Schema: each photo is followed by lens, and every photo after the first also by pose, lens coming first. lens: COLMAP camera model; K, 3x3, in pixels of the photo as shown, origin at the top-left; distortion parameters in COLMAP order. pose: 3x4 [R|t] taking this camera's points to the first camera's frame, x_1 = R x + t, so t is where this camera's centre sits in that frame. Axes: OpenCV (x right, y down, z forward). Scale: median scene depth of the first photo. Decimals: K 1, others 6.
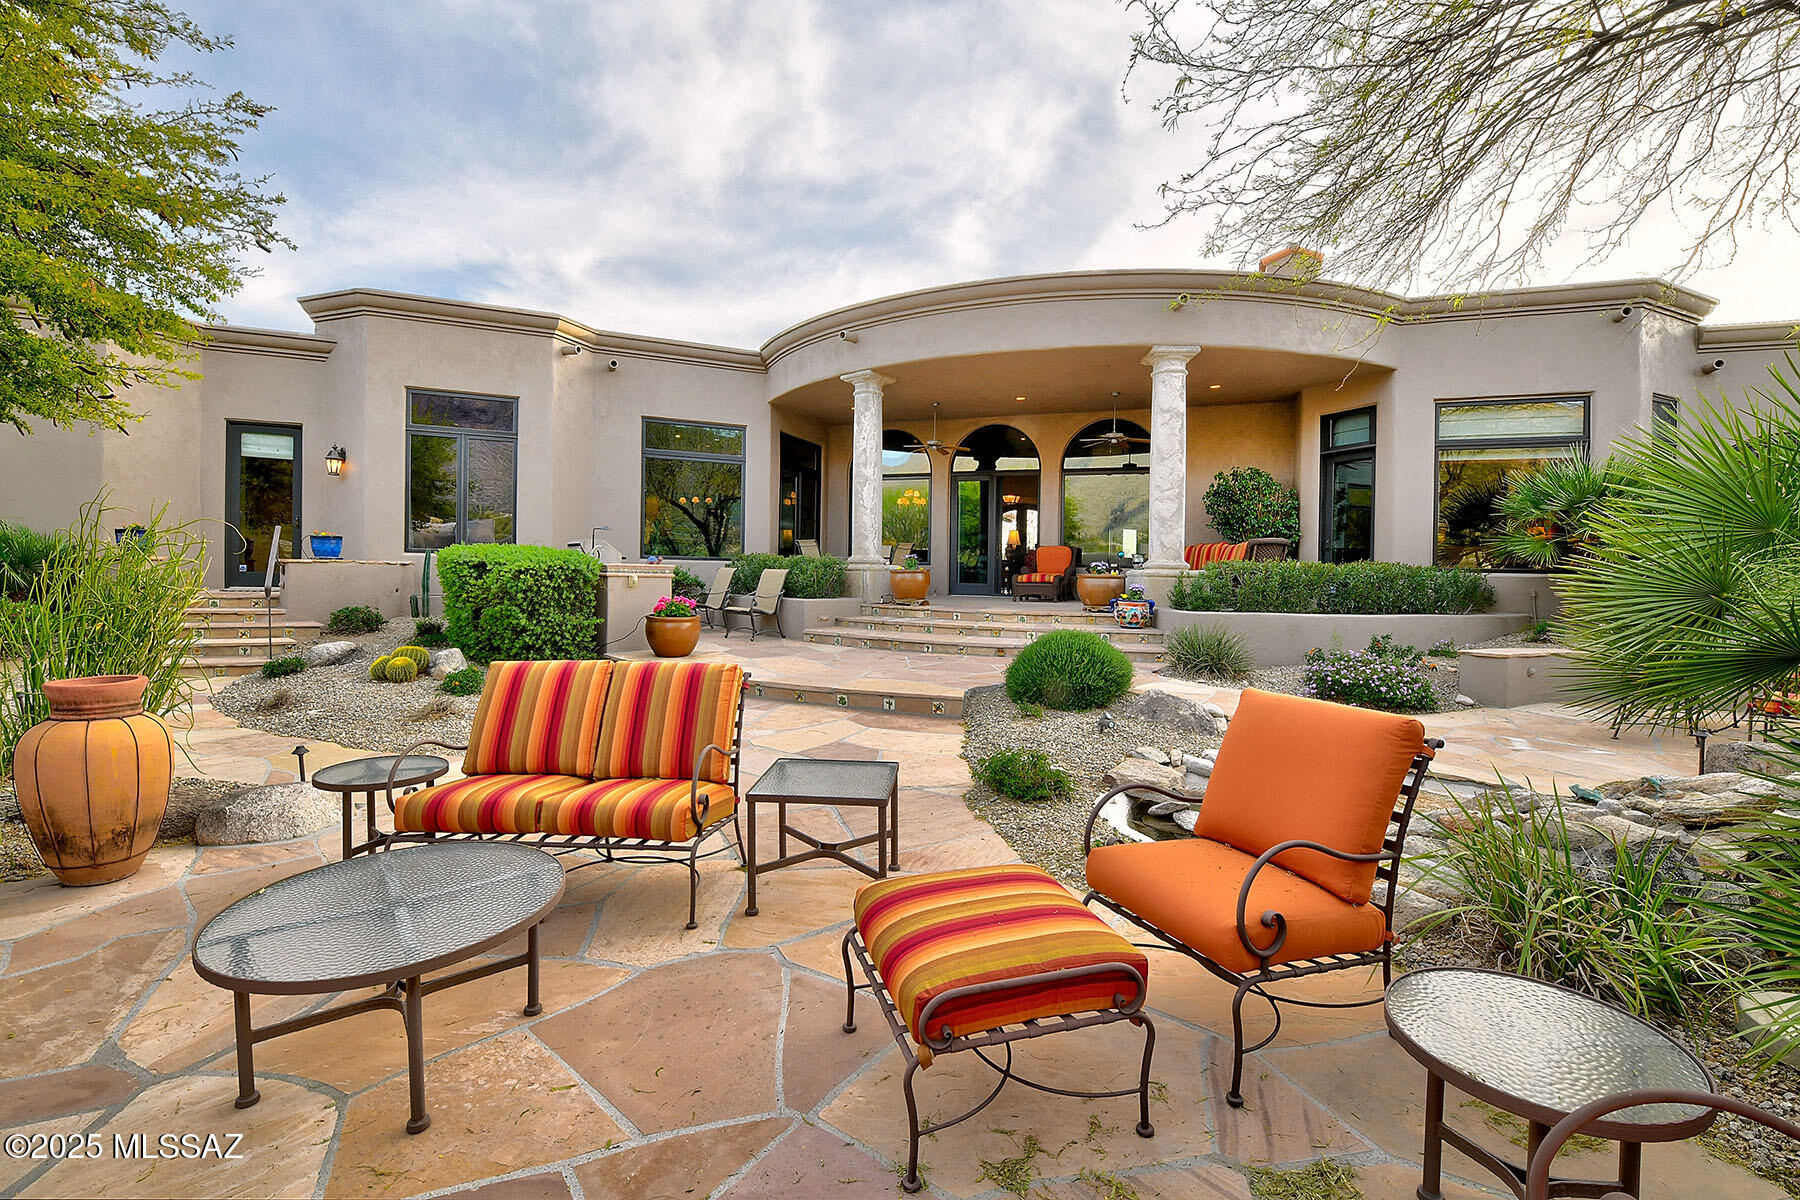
lens RADIAL K [[839.5, 0, 900.0], [0, 839.5, 600.0], [0, 0, 1]] dist [-0.002165, -0.000332]
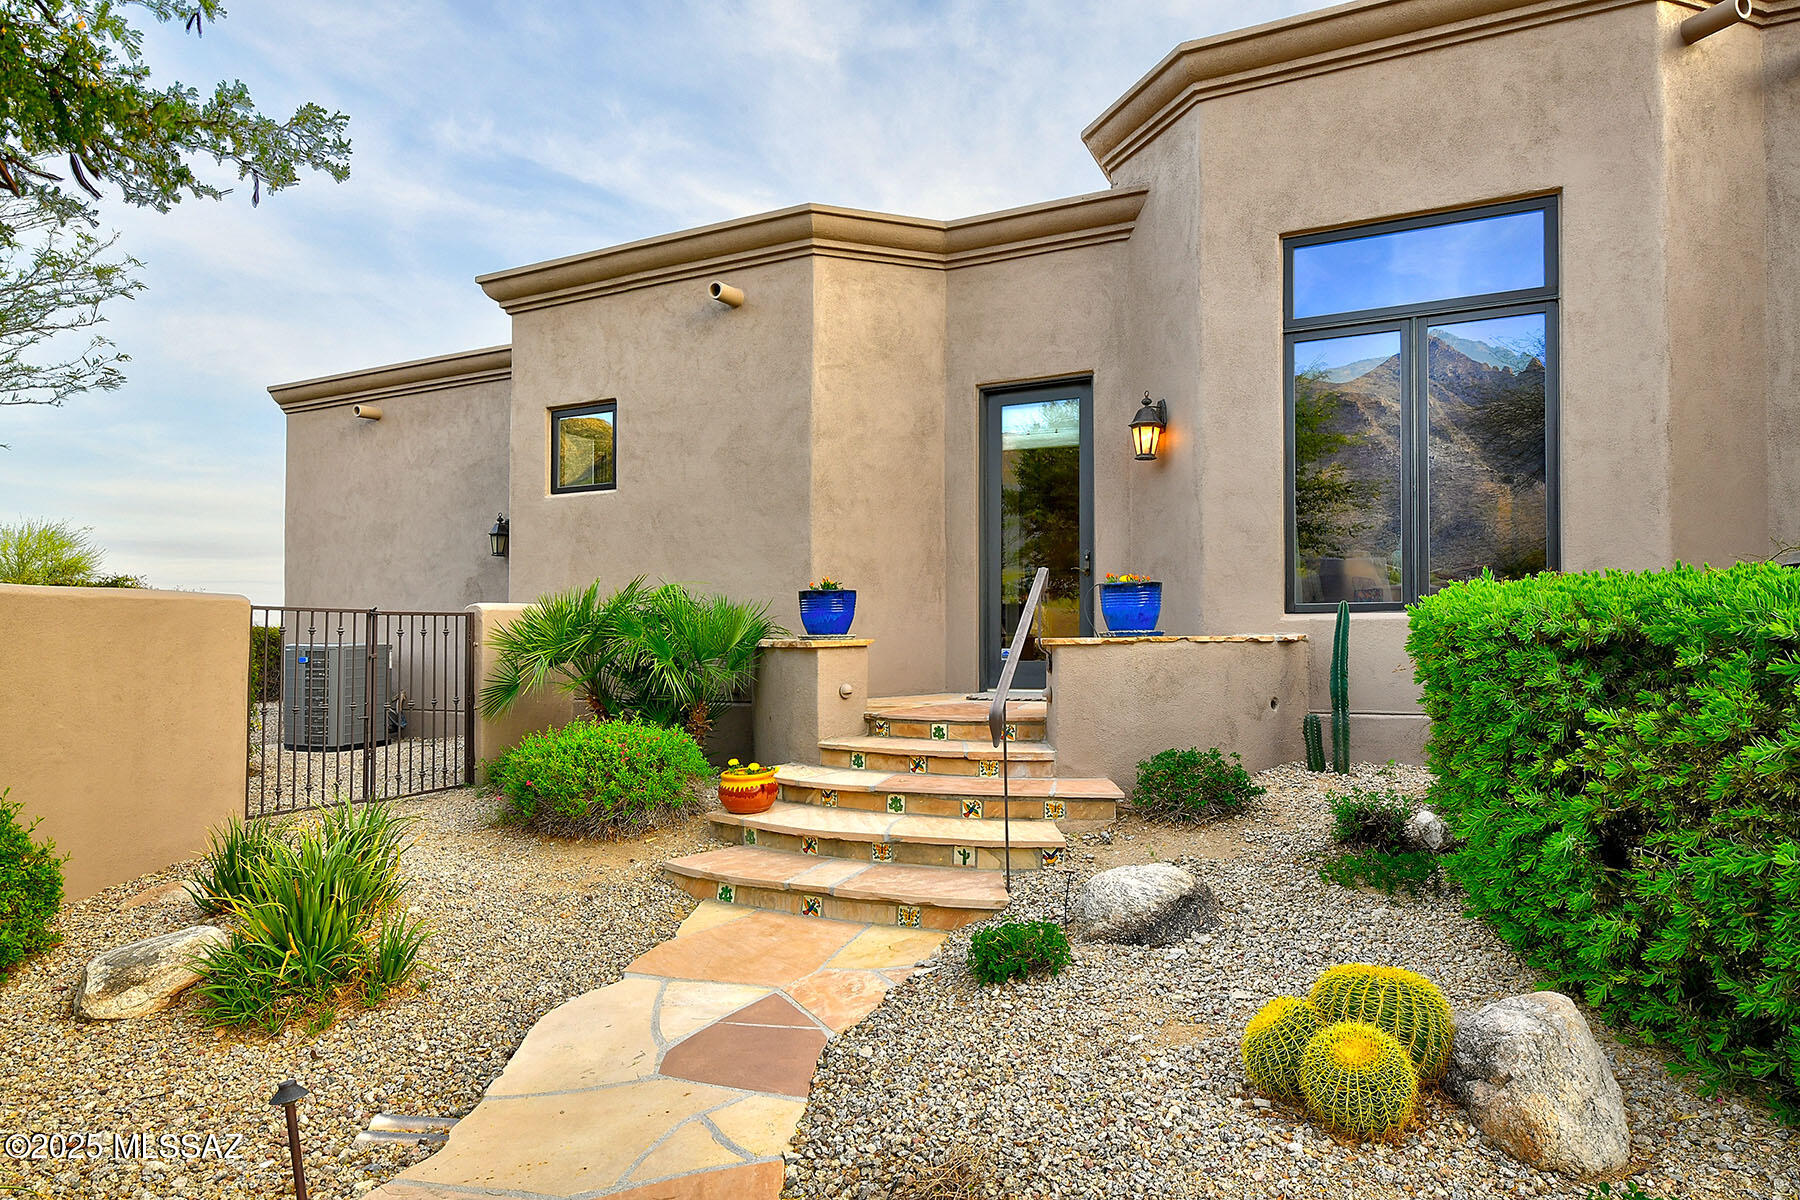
lens RADIAL K [[1010.3, 0, 898.2], [0, 1010.3, 607.9], [0, 0, 1]] dist [-0.001740, -0.000342]
pose [[0.656260, -0.046711, -0.753088, -0.341989], [0.000576, 0.998113, -0.061407, -0.029001], [0.754535, 0.039865, 0.655048, 0.526099]]
